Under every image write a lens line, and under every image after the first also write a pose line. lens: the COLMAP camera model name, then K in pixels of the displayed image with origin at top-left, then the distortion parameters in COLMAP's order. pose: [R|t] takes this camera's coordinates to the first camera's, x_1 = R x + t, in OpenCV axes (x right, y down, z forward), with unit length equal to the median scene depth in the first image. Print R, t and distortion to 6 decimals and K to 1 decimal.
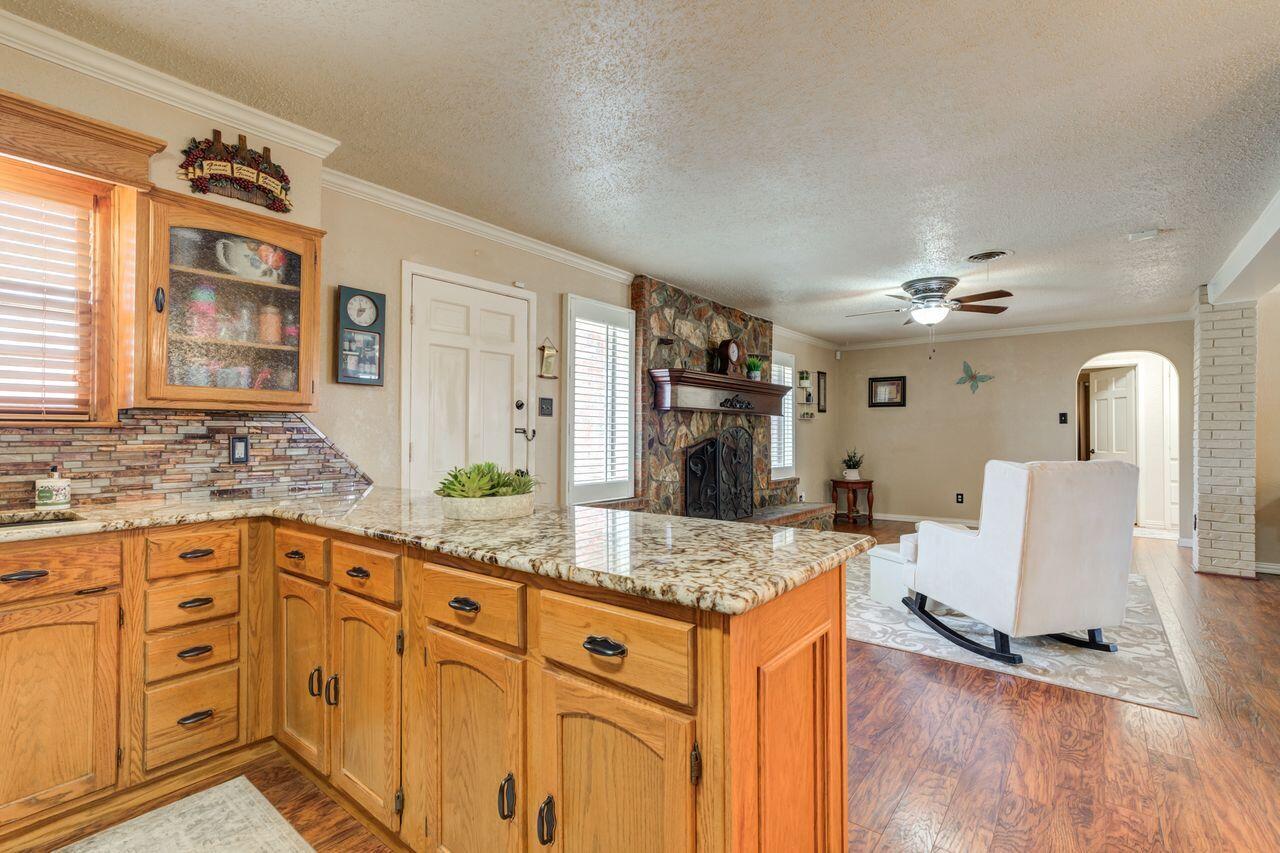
lens RADIAL K [[579.3, 0, 635.9], [0, 579.3, 426.0], [0, 0, 1]] dist [-0.017425, 0.013667]
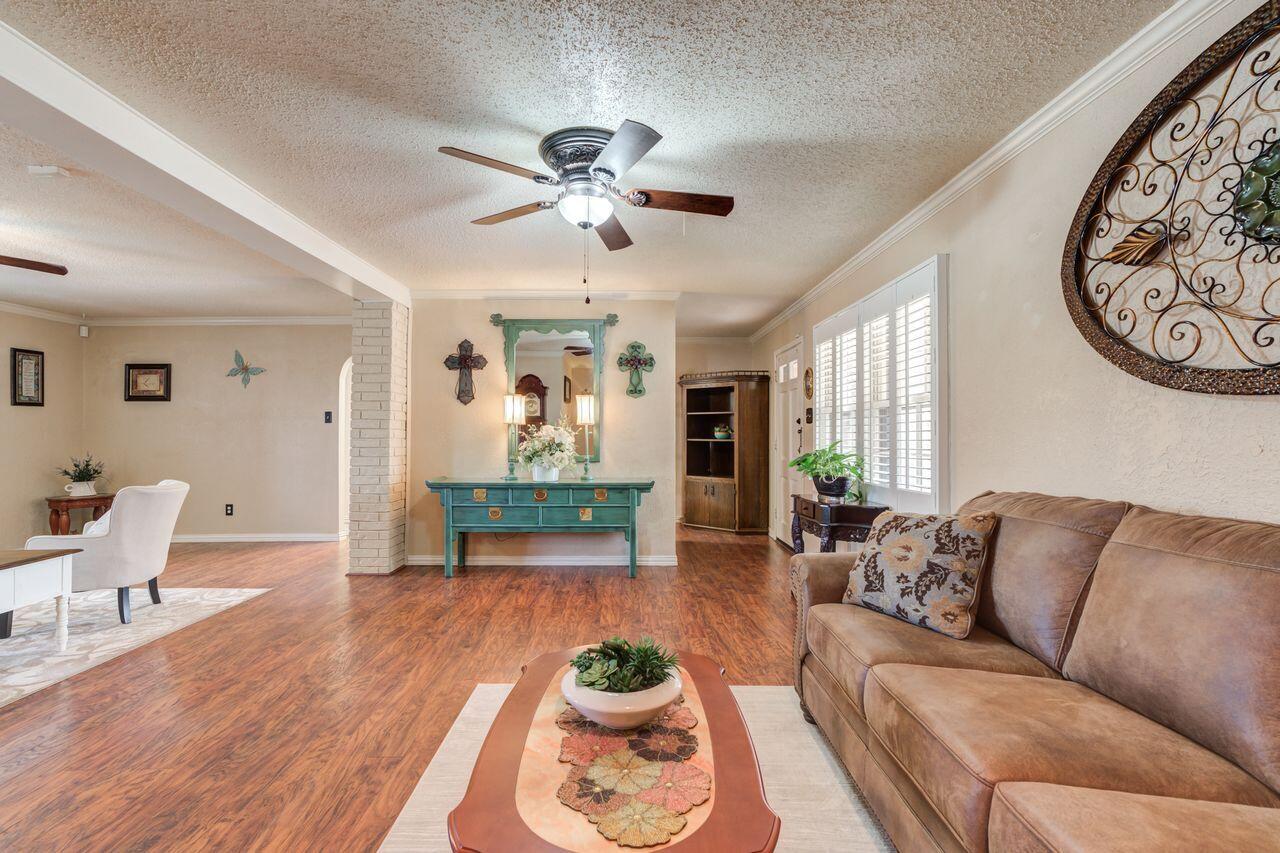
lens RADIAL K [[581.0, 0, 629.3], [0, 581.0, 429.0], [0, 0, 1]] dist [-0.016150, 0.017038]
pose [[0.779276, 0.001685, 0.626678, 1.527242], [-0.003125, 0.999994, 0.001197, 0.008087], [-0.626673, -0.002891, 0.779277, -0.131772]]
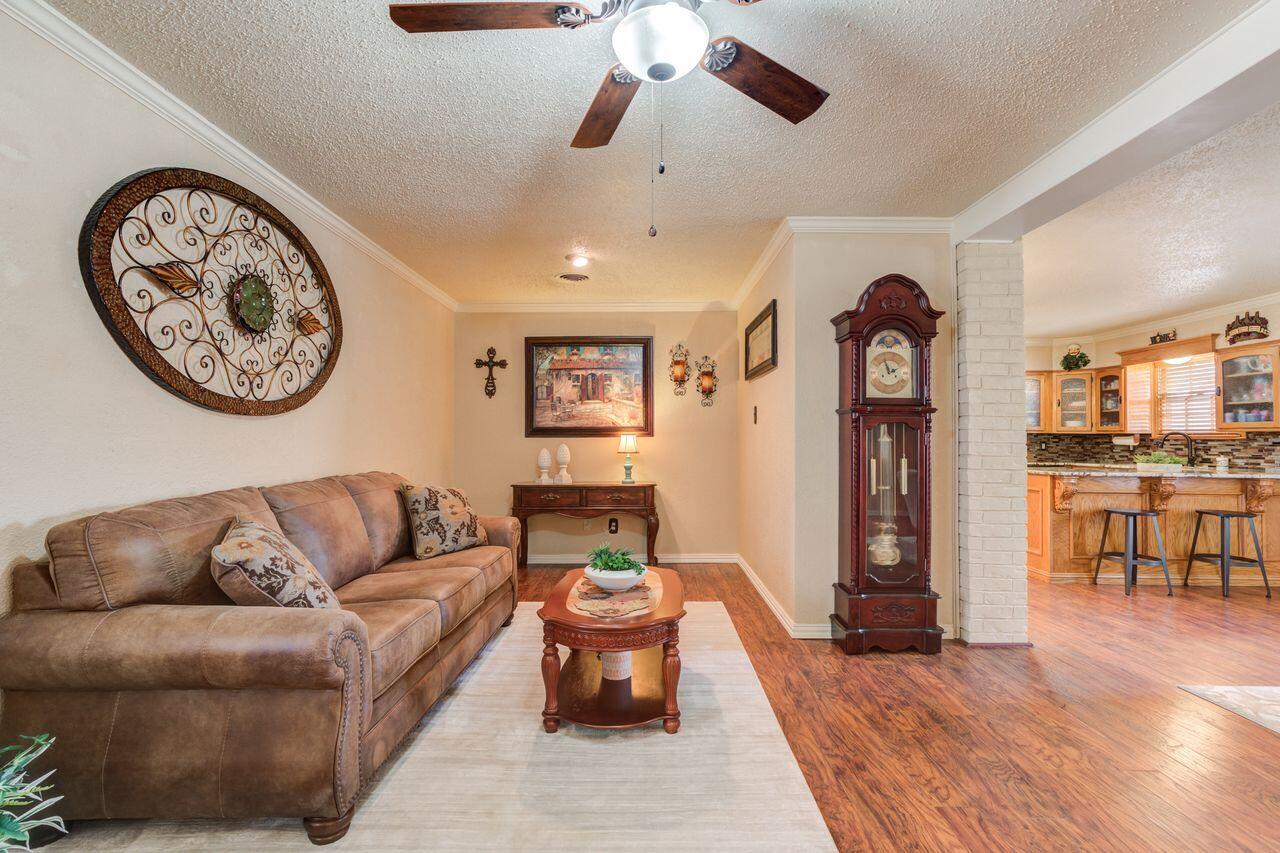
lens RADIAL K [[585.1, 0, 652.9], [0, 585.1, 429.1], [0, 0, 1]] dist [-0.018522, 0.014955]
pose [[-0.776452, -0.017591, -0.629931, 2.565186], [0.000361, 0.999598, -0.028359, 0.028029], [0.630177, -0.022247, -0.776133, 1.276051]]
